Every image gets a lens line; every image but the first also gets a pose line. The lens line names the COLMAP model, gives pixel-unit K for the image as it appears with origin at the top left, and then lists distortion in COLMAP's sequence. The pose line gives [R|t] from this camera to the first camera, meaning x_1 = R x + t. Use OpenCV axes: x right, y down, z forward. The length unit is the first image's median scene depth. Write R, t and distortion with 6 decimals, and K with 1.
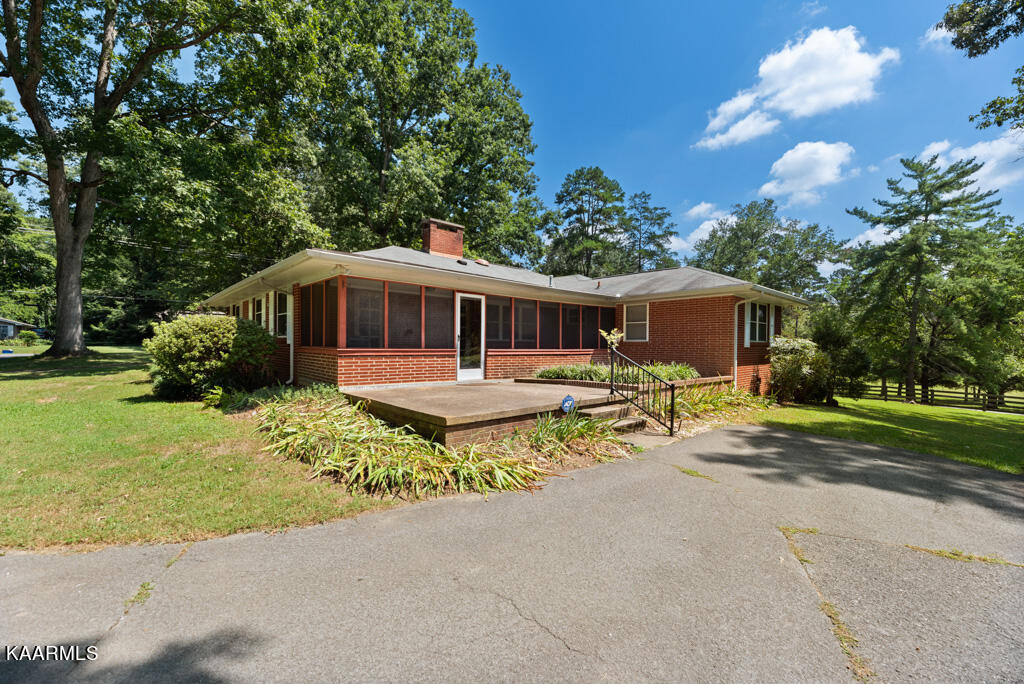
lens RADIAL K [[421.5, 0, 512.8], [0, 421.5, 345.3], [0, 0, 1]] dist [0.000138, 0.000066]
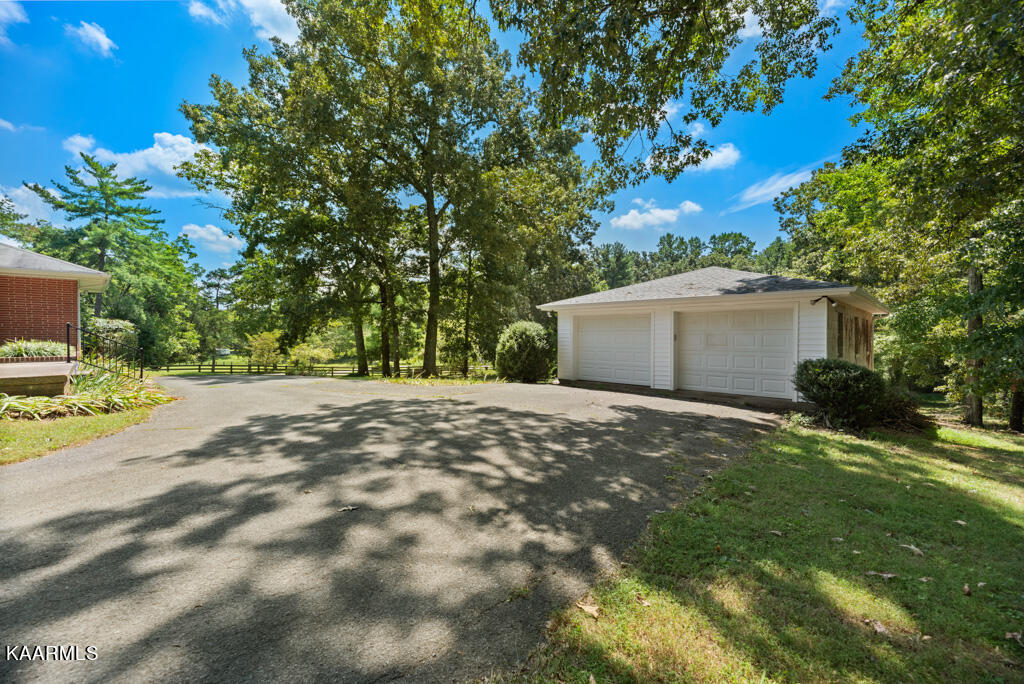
lens RADIAL K [[421.5, 0, 513.0], [0, 421.5, 337.6], [0, 0, 1]] dist [0.000138, 0.000066]
pose [[-0.037874, -0.012577, 0.999203, -0.186515], [-0.001659, 0.999920, 0.012523, 0.005788], [-0.999281, -0.001184, -0.037891, -0.039731]]
